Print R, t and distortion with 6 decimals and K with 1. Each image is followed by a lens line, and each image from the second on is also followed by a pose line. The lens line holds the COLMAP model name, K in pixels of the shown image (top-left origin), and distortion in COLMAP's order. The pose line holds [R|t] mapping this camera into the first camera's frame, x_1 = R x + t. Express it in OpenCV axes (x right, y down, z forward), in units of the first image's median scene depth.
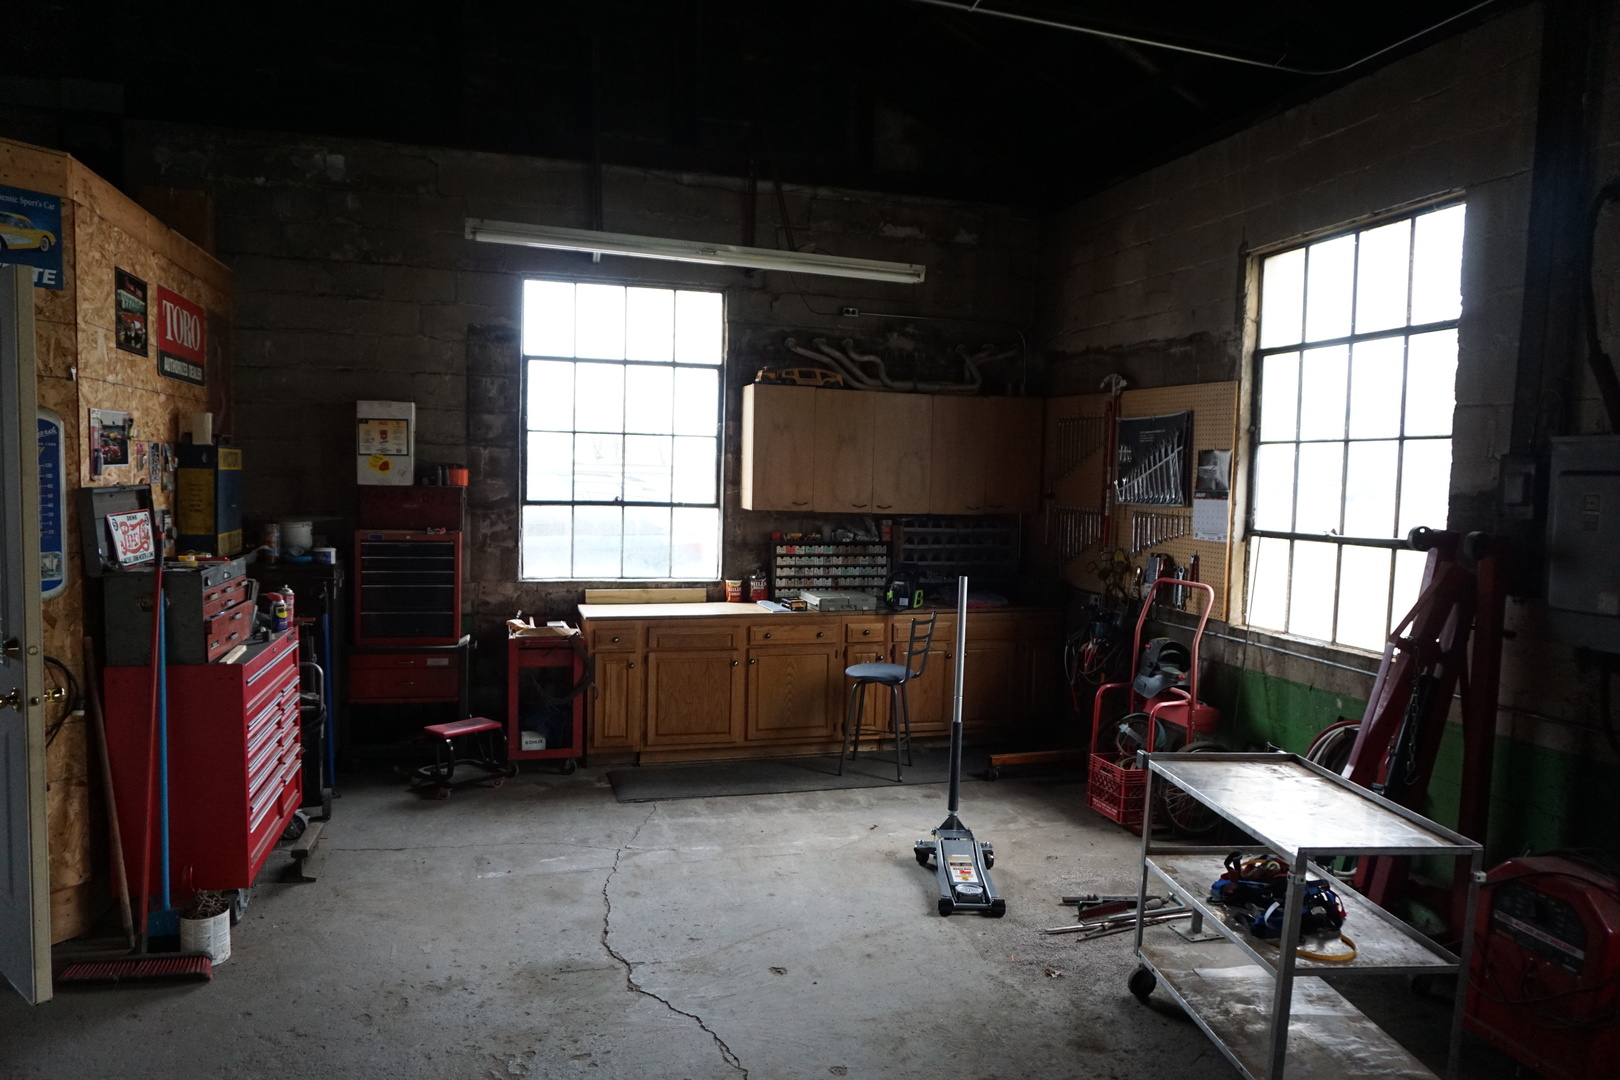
lens RADIAL K [[1078.5, 0, 810.4], [0, 1078.5, 540.1], [0, 0, 1]] dist [-0.001874, -0.000076]
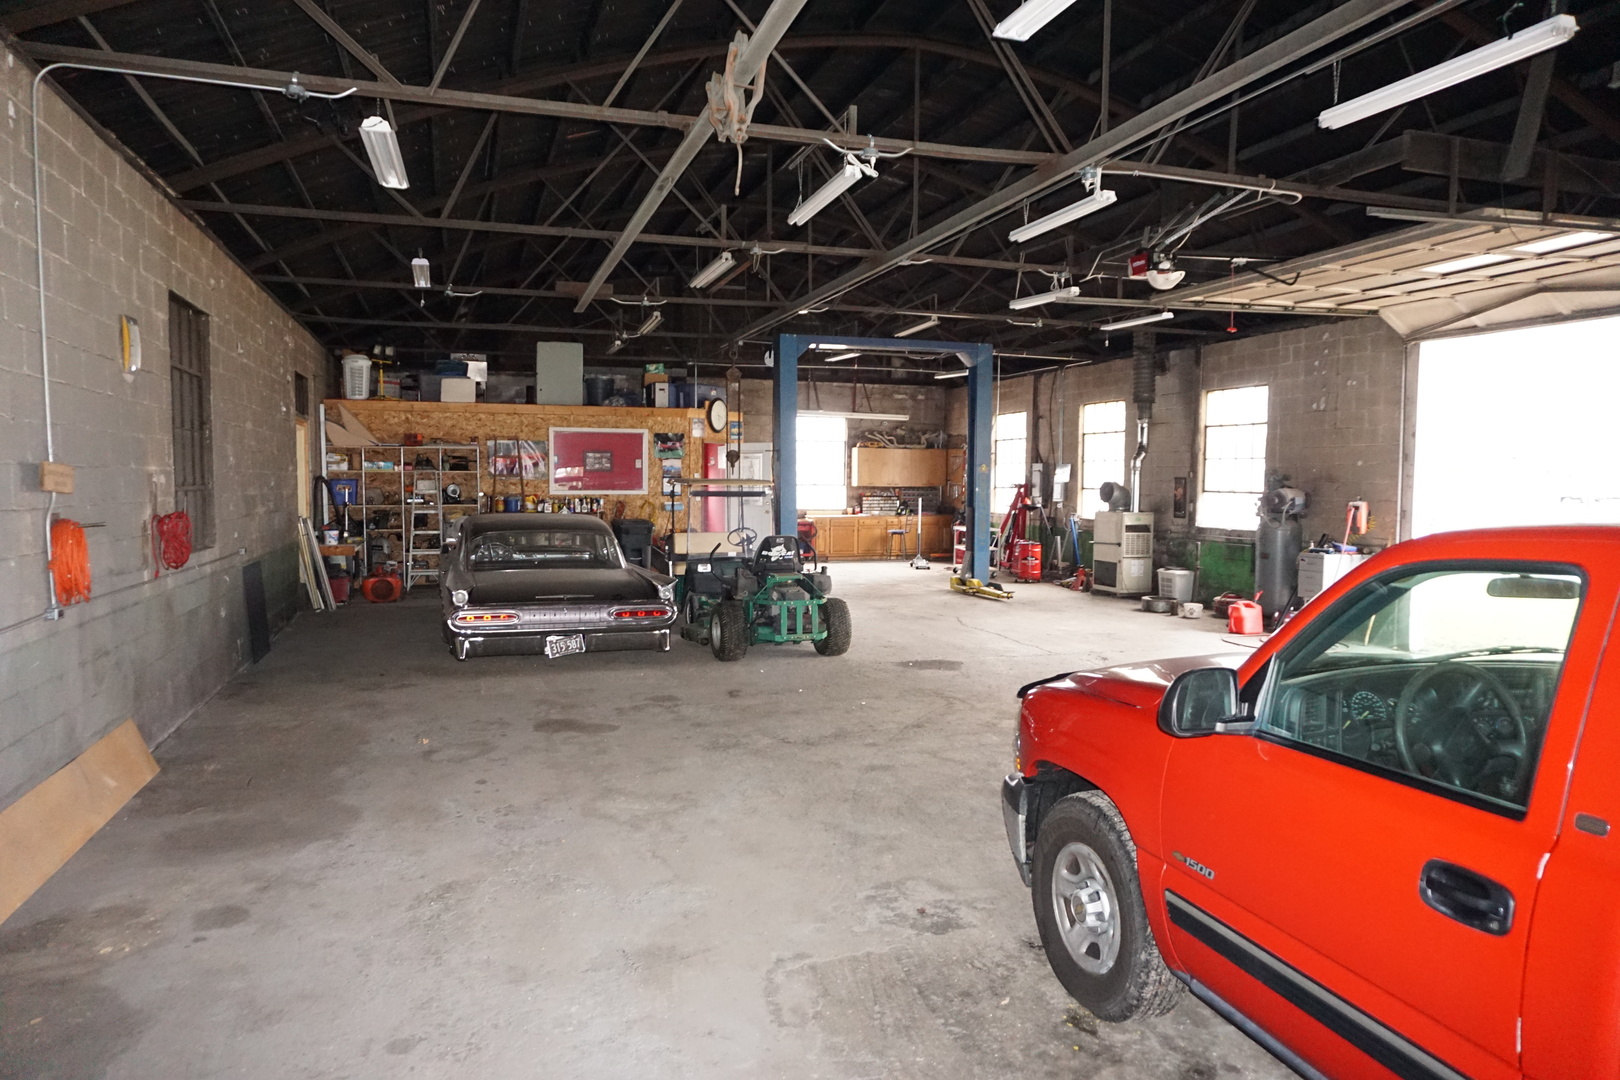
lens RADIAL K [[1078.5, 0, 810.8], [0, 1078.5, 543.4], [0, 0, 1]] dist [-0.001874, -0.000076]
pose [[0.999543, -0.017888, 0.024354, -0.270686], [0.017921, 0.999839, -0.001113, 0.145384], [-0.024330, 0.001549, 0.999703, -2.222073]]
